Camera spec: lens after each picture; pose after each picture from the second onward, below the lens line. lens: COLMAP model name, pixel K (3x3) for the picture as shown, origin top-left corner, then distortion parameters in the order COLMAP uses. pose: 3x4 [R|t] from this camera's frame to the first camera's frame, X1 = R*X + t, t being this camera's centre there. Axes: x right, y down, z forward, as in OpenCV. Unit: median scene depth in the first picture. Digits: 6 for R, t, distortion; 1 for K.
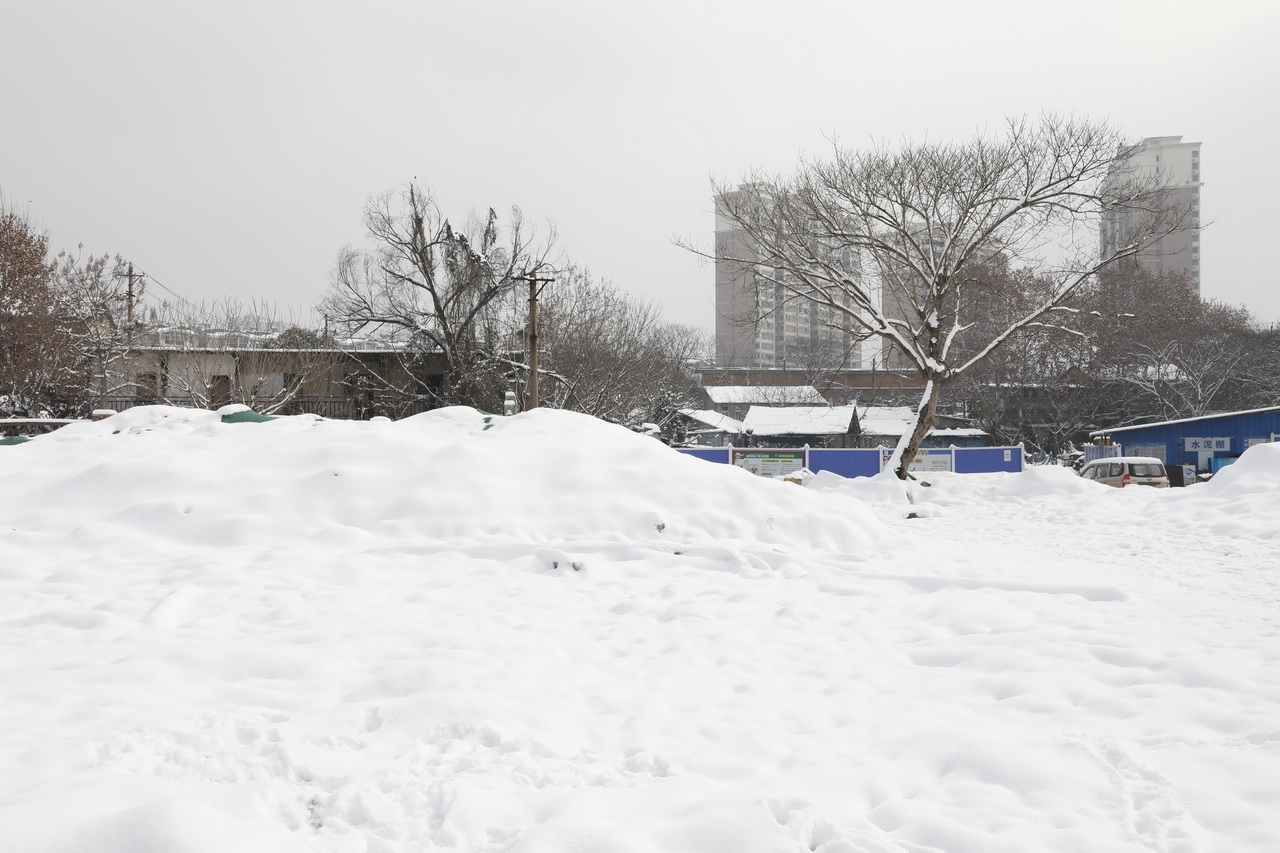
lens RADIAL K [[1242.7, 0, 640.0], [0, 1242.7, 426.5], [0, 0, 1]] dist [-0.001282, 0.020214]
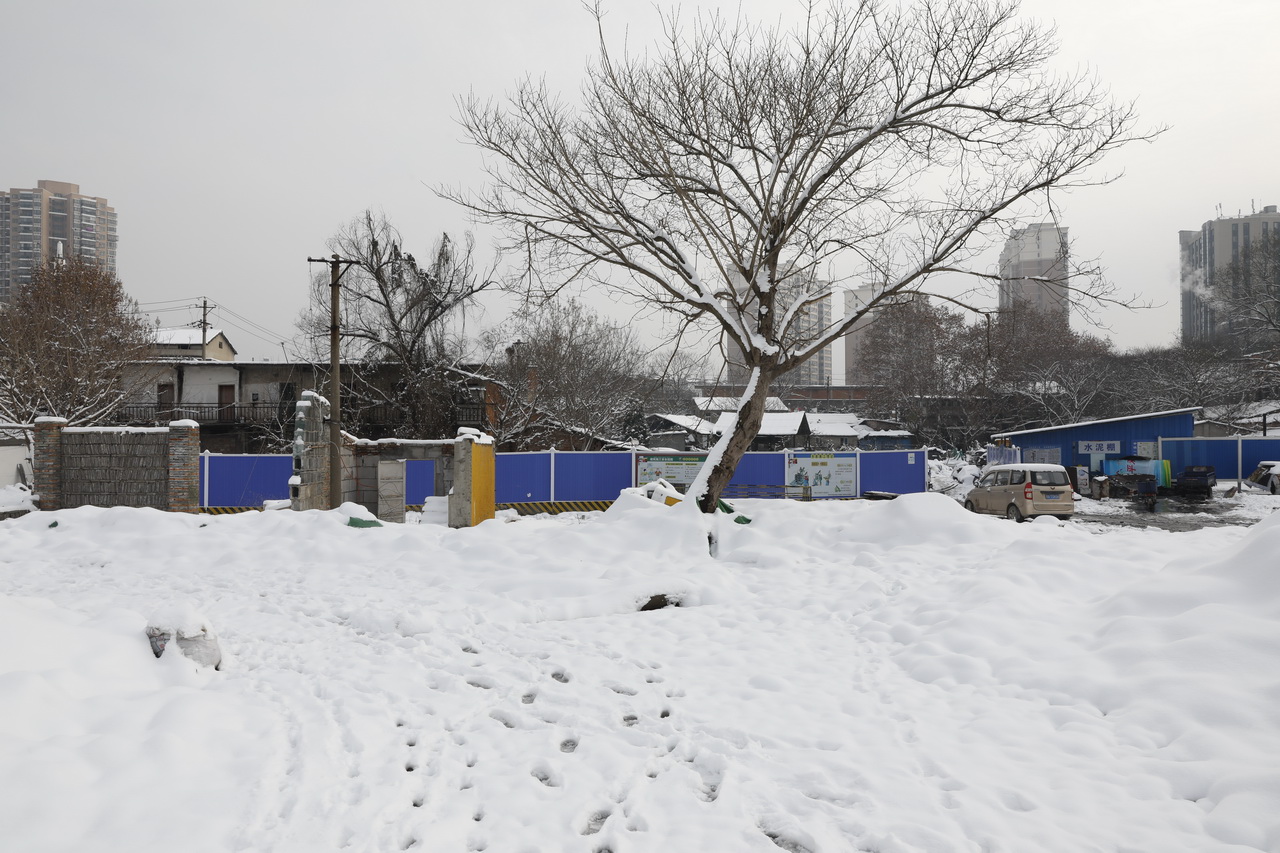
lens RADIAL K [[868.4, 0, 640.0], [0, 868.4, 426.5], [0, 0, 1]] dist [-0.114238, 0.083190]
pose [[0.999009, 0.001159, -0.044485, 0.091880], [-0.001233, 0.999998, -0.001617, -0.001560], [0.044483, 0.001670, 0.999009, 0.249511]]
